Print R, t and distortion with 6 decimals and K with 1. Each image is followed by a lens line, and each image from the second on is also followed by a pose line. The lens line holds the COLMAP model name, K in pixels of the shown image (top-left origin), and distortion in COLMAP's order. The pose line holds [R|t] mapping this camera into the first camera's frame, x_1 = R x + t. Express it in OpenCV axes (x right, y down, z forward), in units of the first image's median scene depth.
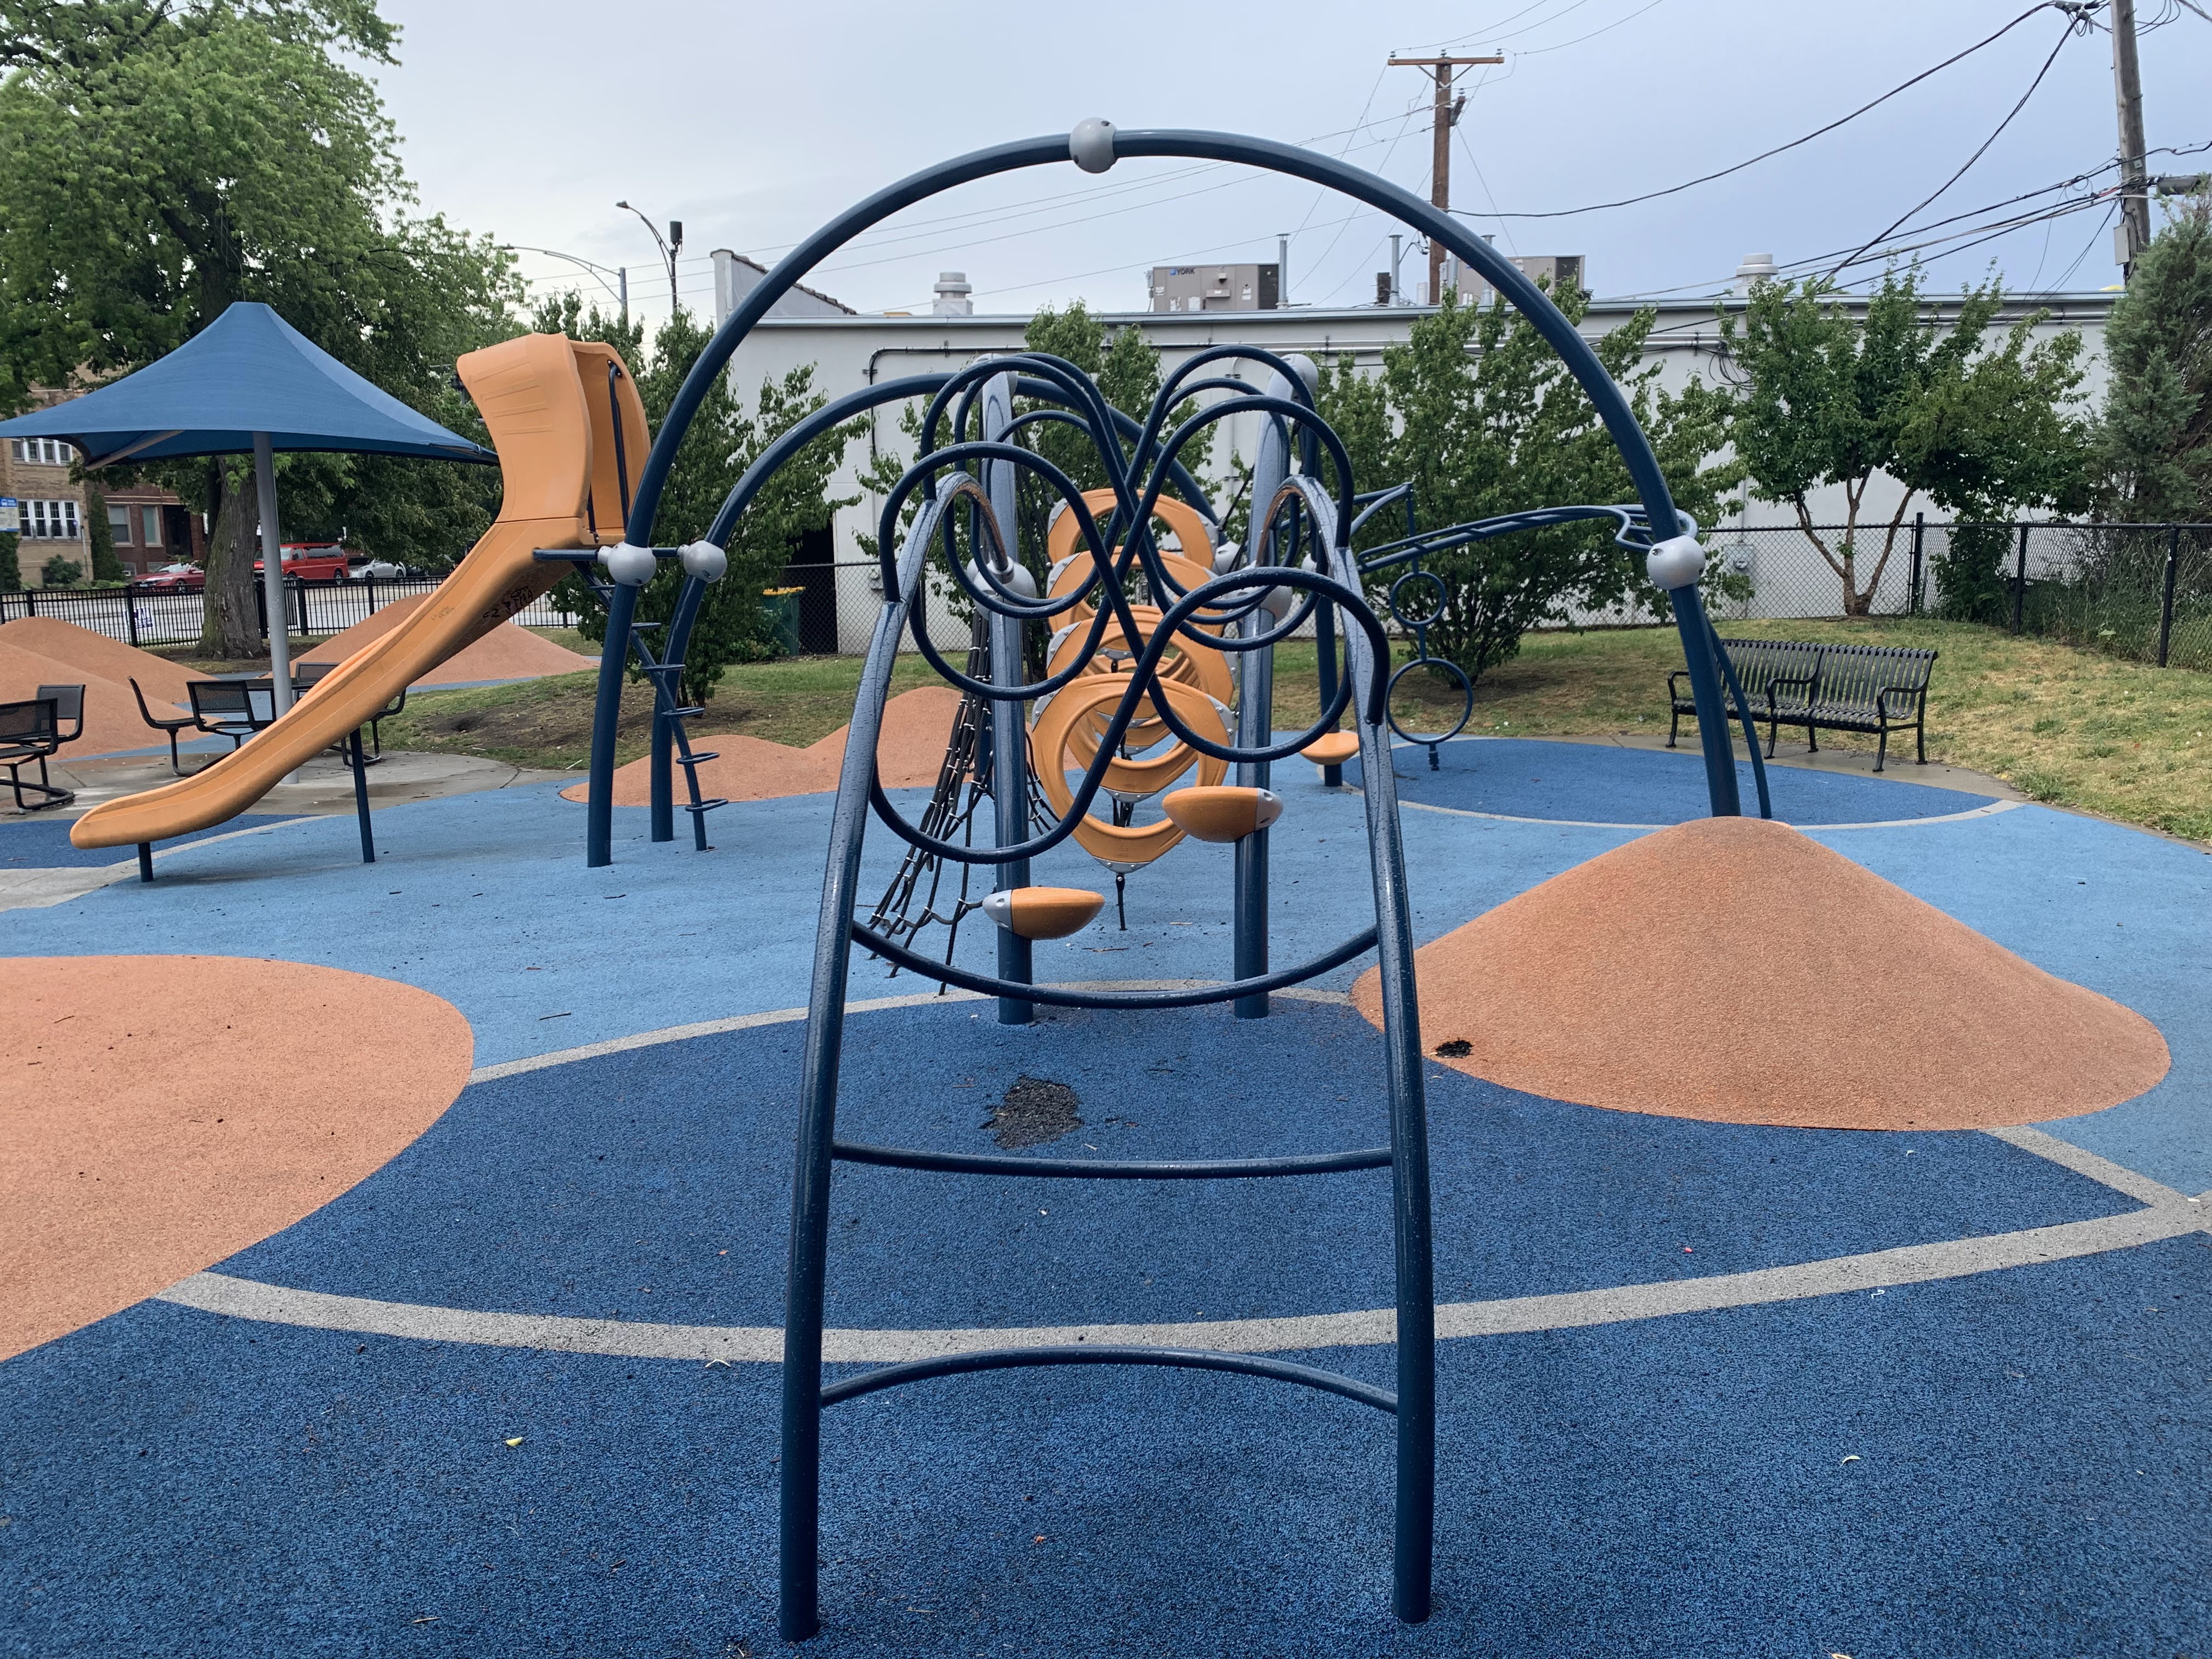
lens RADIAL K [[1637.2, 0, 1106.0], [0, 1637.2, 829.5], [0, 0, 1]] dist [-0.036351, -0.002394]
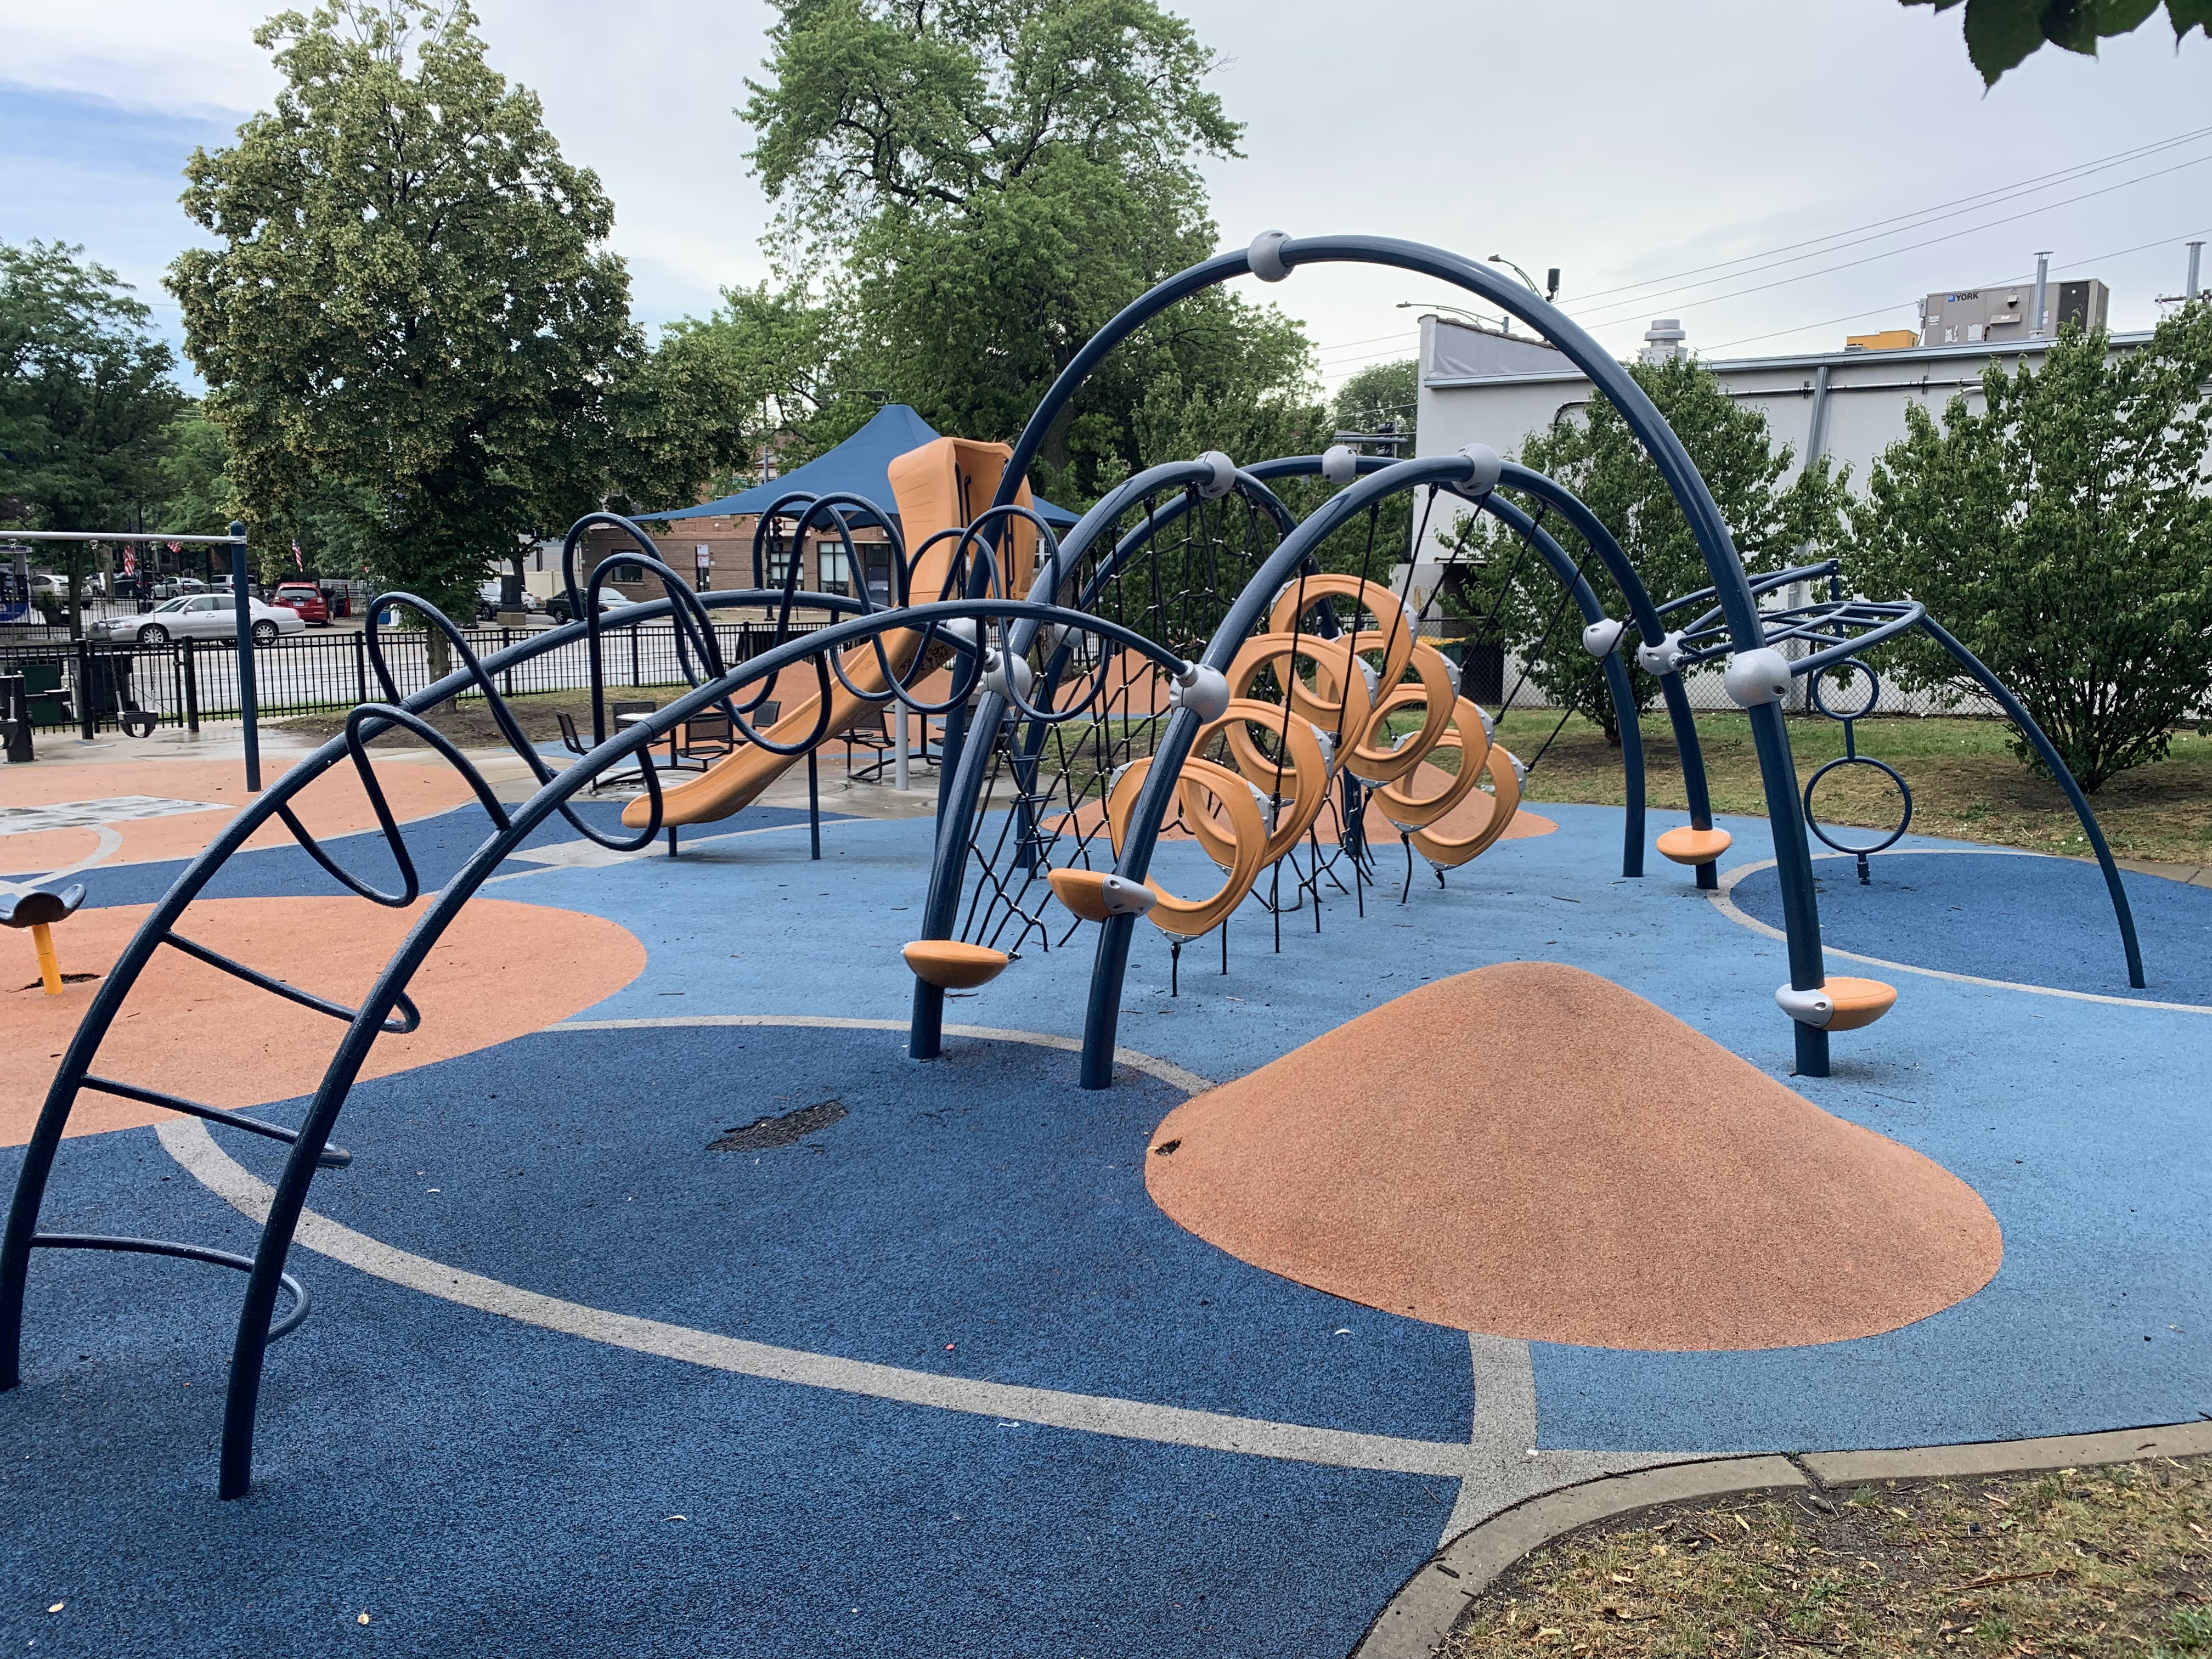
lens RADIAL K [[1637.2, 0, 1106.0], [0, 1637.2, 829.5], [0, 0, 1]] dist [-0.036351, -0.002394]
pose [[0.837225, 0.092714, -0.538942, 0.184878], [-0.102560, 0.994657, 0.011788, -0.018951], [0.537156, 0.045404, 0.842260, 0.024655]]
